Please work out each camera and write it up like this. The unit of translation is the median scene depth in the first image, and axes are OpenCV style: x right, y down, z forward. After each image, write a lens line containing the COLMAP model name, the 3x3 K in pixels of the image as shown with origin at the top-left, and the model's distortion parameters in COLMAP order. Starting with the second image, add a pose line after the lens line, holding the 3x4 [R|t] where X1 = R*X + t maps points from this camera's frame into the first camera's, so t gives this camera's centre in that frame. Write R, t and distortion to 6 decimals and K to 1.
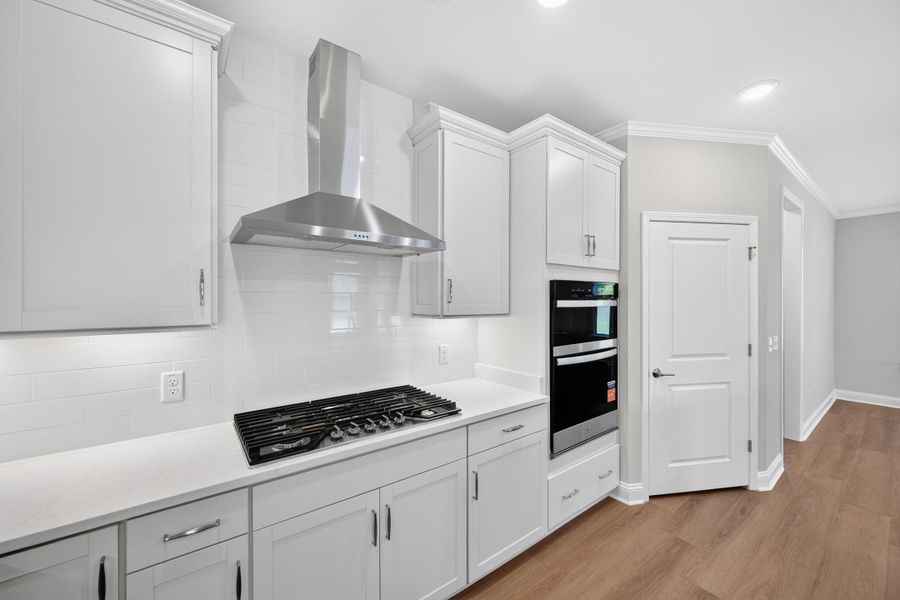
lens RADIAL K [[351.9, 0, 454.7], [0, 351.9, 299.9], [0, 0, 1]] dist [-0.003736, 0.000506]
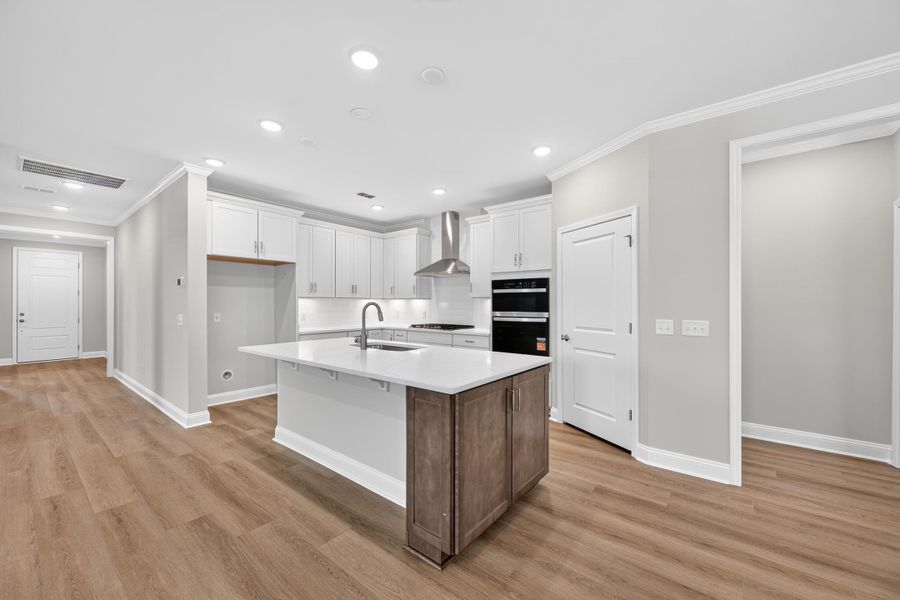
lens RADIAL K [[351.9, 0, 451.3], [0, 351.9, 302.9], [0, 0, 1]] dist [-0.003736, 0.000506]
pose [[0.244021, -0.000653, -0.969770, 2.279459], [-0.002021, 0.999997, -0.001181, 0.083600], [0.969768, 0.002248, 0.244019, 0.231173]]
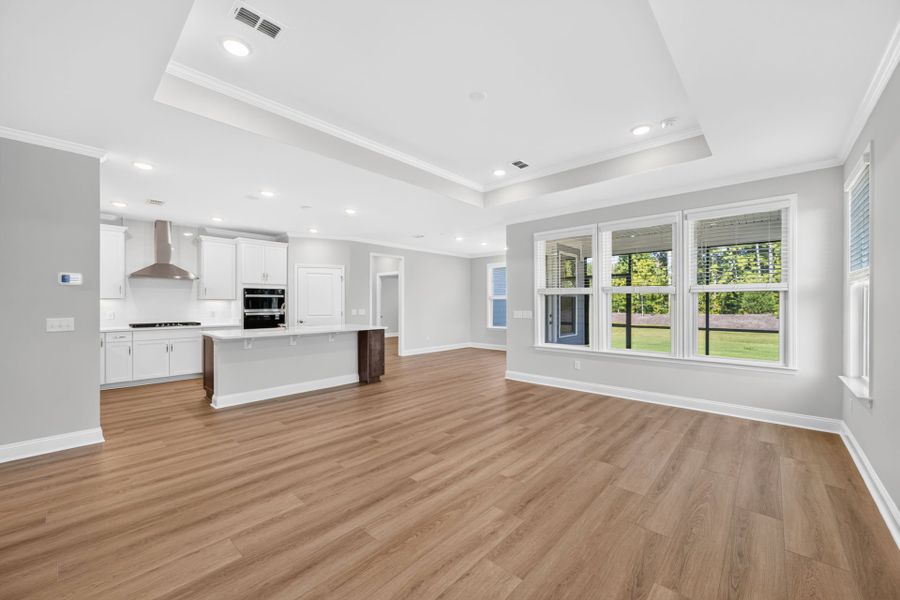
lens RADIAL K [[351.9, 0, 451.1], [0, 351.9, 302.5], [0, 0, 1]] dist [-0.003736, 0.000506]
pose [[0.984866, -0.000835, 0.173315, 1.553105], [0.001571, 0.999990, -0.004110, 0.087599], [-0.173310, 0.004320, 0.984858, -2.420525]]
